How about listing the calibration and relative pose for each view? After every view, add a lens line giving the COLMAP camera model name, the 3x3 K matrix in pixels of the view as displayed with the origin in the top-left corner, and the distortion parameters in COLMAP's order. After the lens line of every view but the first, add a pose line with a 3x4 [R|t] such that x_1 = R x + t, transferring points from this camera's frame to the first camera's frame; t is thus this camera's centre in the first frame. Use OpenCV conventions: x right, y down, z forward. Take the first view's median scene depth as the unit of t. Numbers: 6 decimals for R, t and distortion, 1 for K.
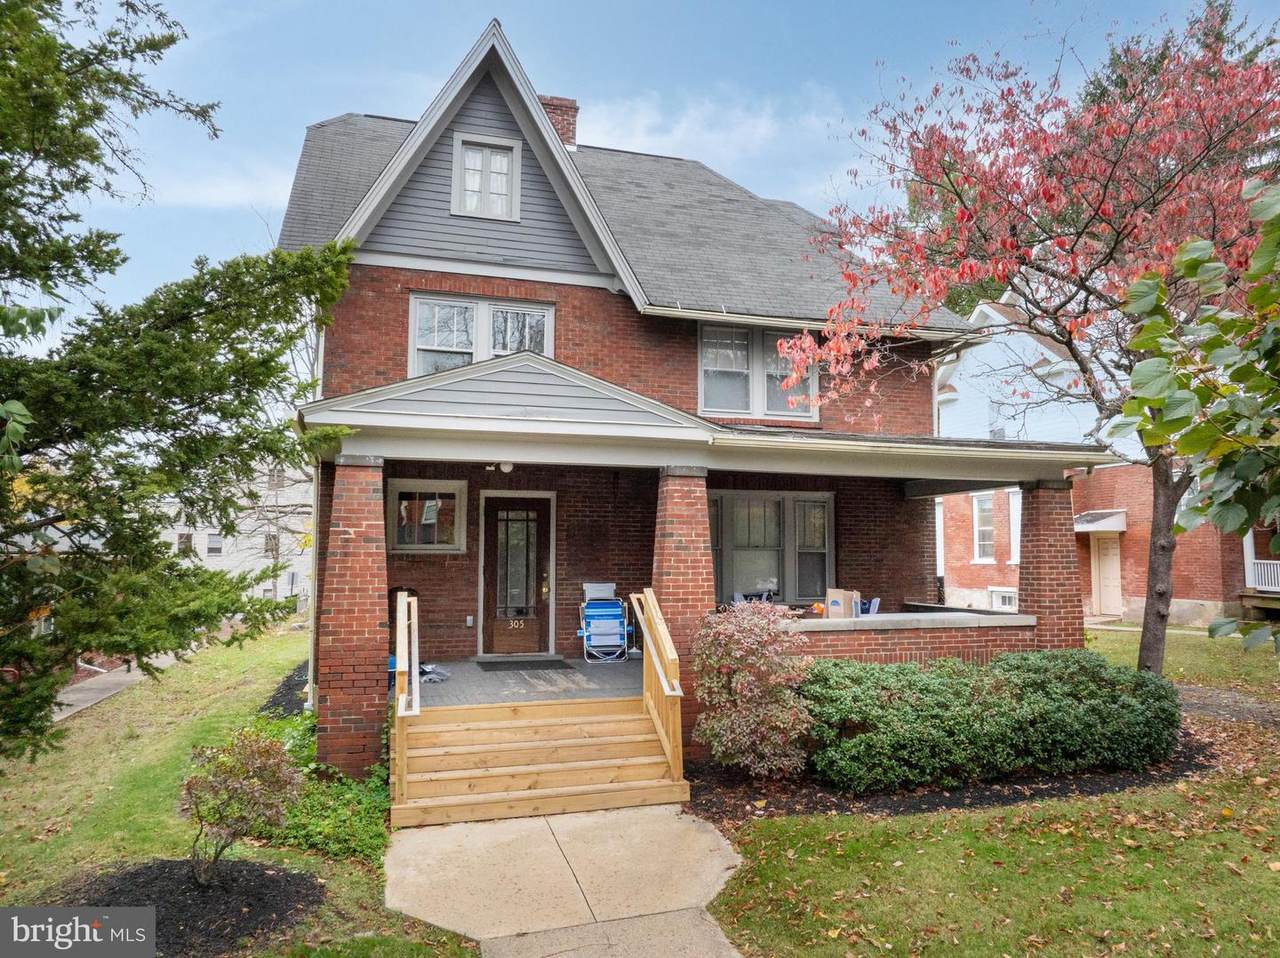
lens RADIAL K [[908.4, 0, 641.9], [0, 908.4, 483.9], [0, 0, 1]] dist [-0.011590, -0.004790]
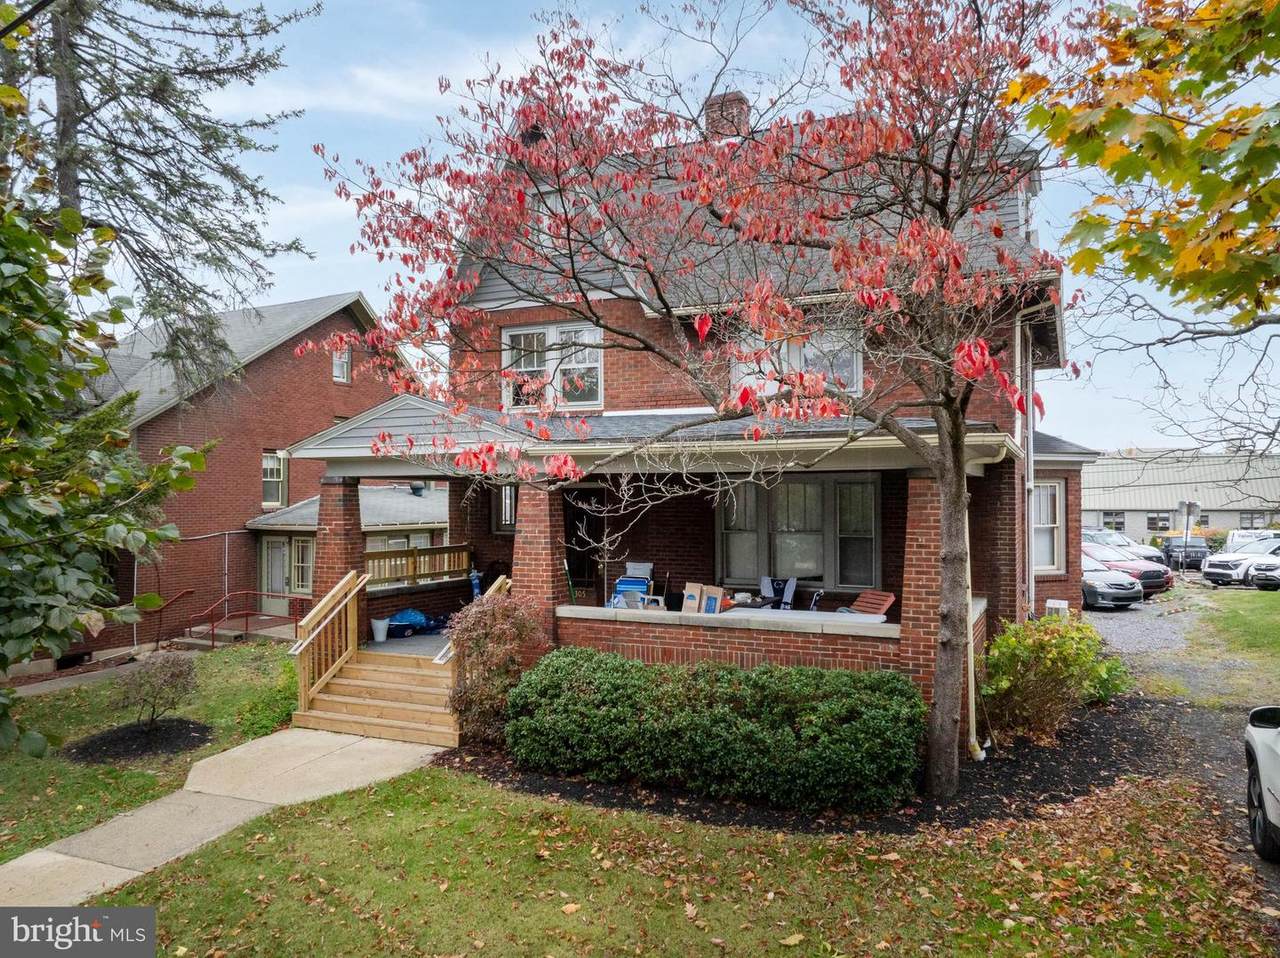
lens RADIAL K [[908.4, 0, 643.4], [0, 908.4, 478.0], [0, 0, 1]] dist [-0.011590, -0.004790]
pose [[0.724911, -0.020166, -0.688547, 0.960382], [0.060946, 0.997529, 0.034950, -0.045109], [0.686141, -0.067299, 0.724349, 0.250849]]
